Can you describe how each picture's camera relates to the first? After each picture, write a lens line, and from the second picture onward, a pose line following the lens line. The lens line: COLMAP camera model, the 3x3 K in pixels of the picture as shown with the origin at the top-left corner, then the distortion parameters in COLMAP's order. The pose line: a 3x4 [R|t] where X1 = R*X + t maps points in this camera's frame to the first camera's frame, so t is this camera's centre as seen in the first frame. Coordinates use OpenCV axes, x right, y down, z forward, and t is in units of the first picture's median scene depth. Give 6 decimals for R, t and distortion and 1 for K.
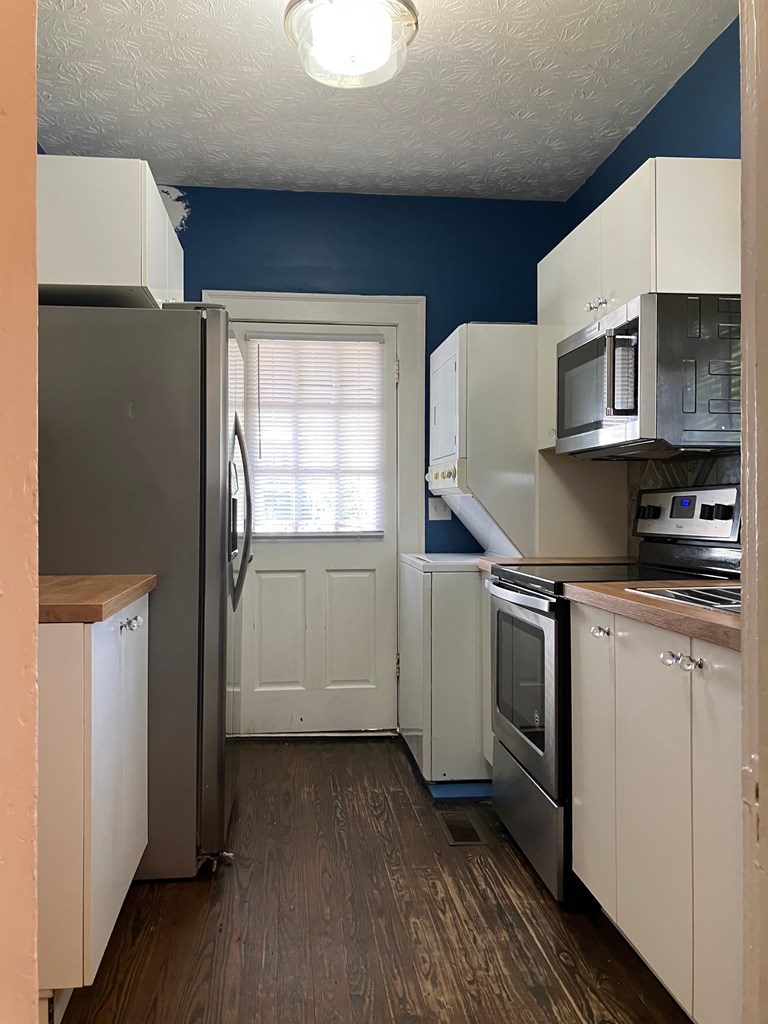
lens RADIAL K [[837.0, 0, 374.0], [0, 837.0, 508.0], [0, 0, 1]] dist [0.046198, -0.058914]
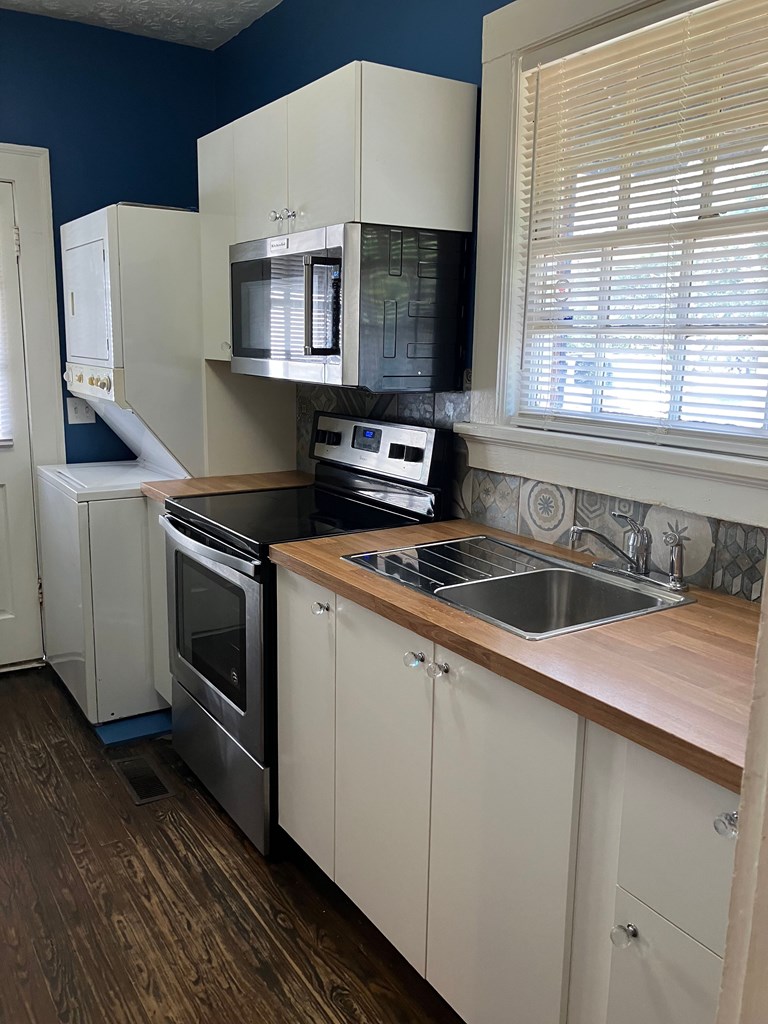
lens RADIAL K [[837.0, 0, 380.4], [0, 837.0, 509.7], [0, 0, 1]] dist [0.046198, -0.058914]
pose [[0.892009, -0.073039, 0.446077, -0.068083], [-0.016284, 0.981026, 0.193194, -0.118708], [-0.451724, -0.179594, 0.873894, 0.130519]]
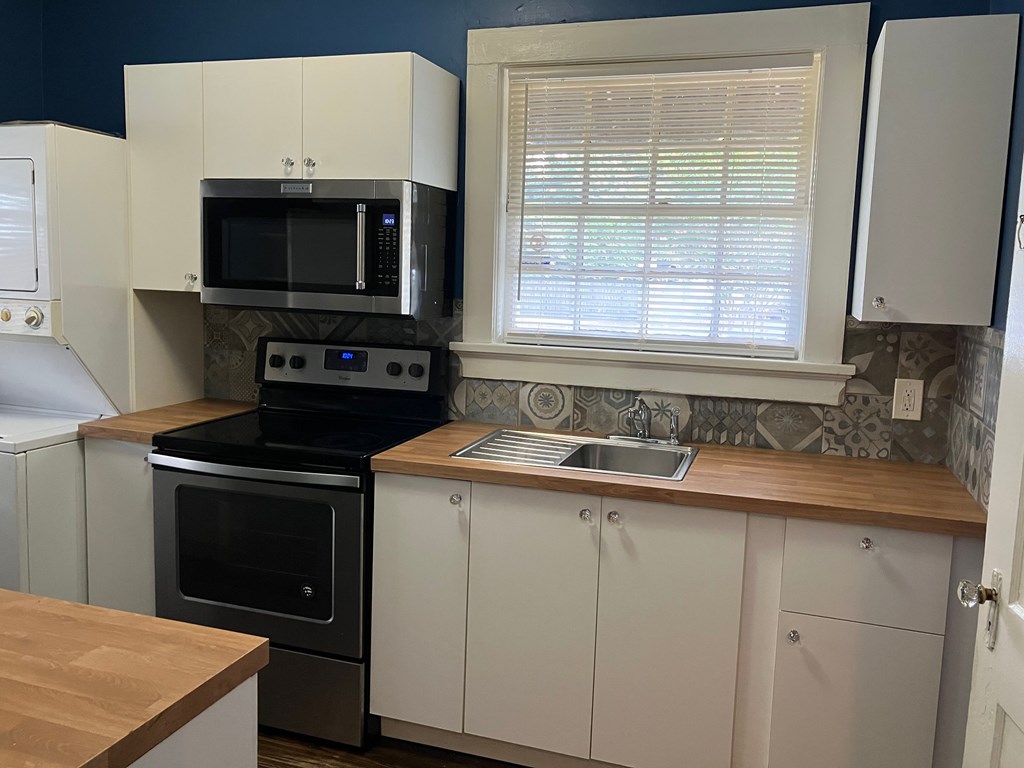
lens RADIAL K [[837.0, 0, 520.9], [0, 837.0, 370.3], [0, 0, 1]] dist [0.046198, -0.058914]
pose [[0.407180, -0.094627, 0.908433, -0.583349], [-0.030683, 0.992640, 0.117151, -0.133904], [-0.912832, -0.075575, 0.401280, 0.382058]]
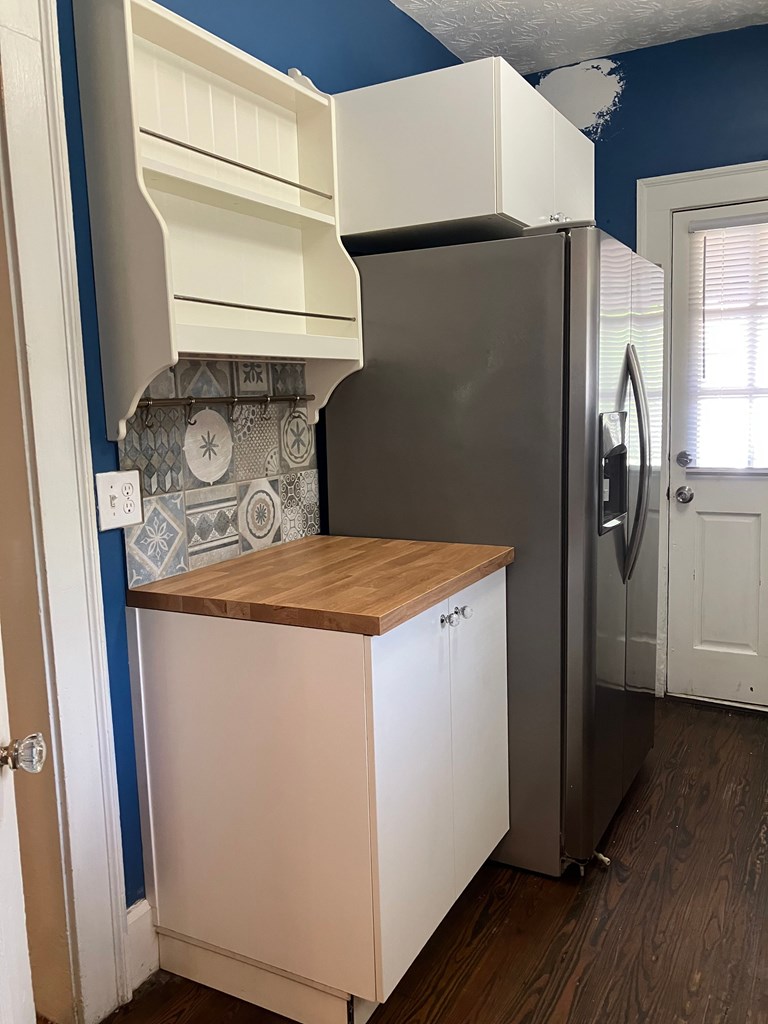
lens RADIAL K [[837.0, 0, 374.9], [0, 837.0, 501.3], [0, 0, 1]] dist [0.046198, -0.058914]
pose [[0.821164, 0.047514, -0.568710, 0.121583], [0.029008, 0.991765, 0.124743, -0.082749], [0.569954, -0.118932, 0.813024, 0.197840]]
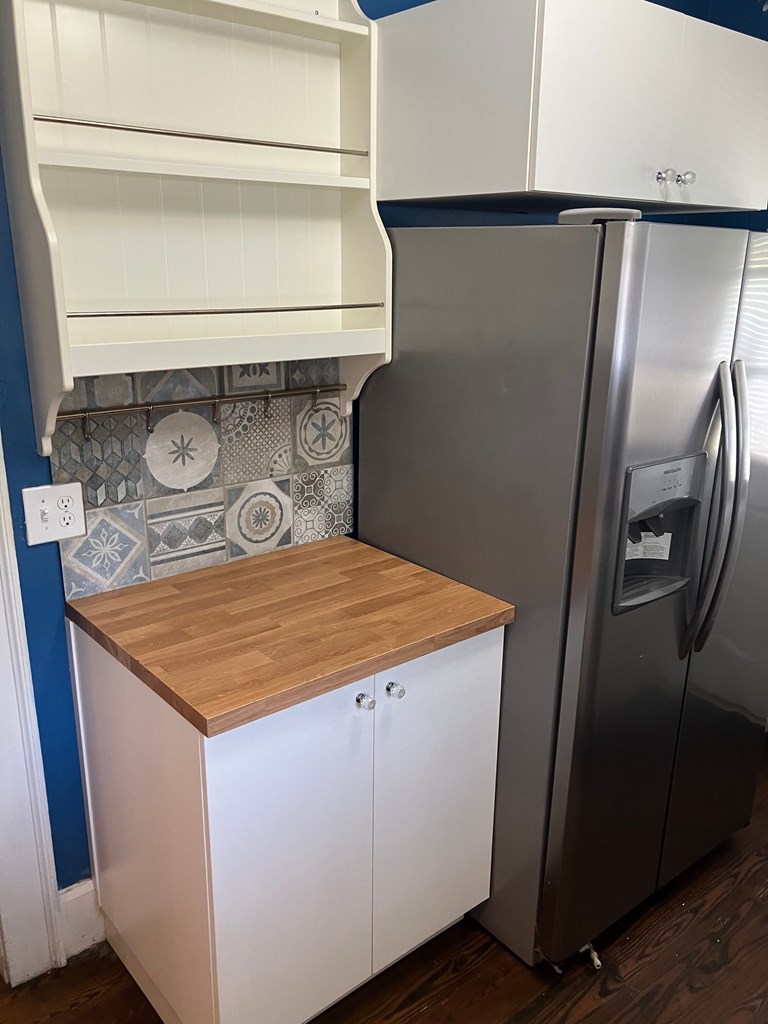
lens RADIAL K [[837.0, 0, 390.9], [0, 837.0, 512.8], [0, 0, 1]] dist [0.046198, -0.058914]
pose [[0.556884, 0.250614, -0.791879, 0.243255], [-0.016733, 0.956585, 0.290973, -0.210739], [0.830422, -0.148788, 0.536900, 0.519393]]
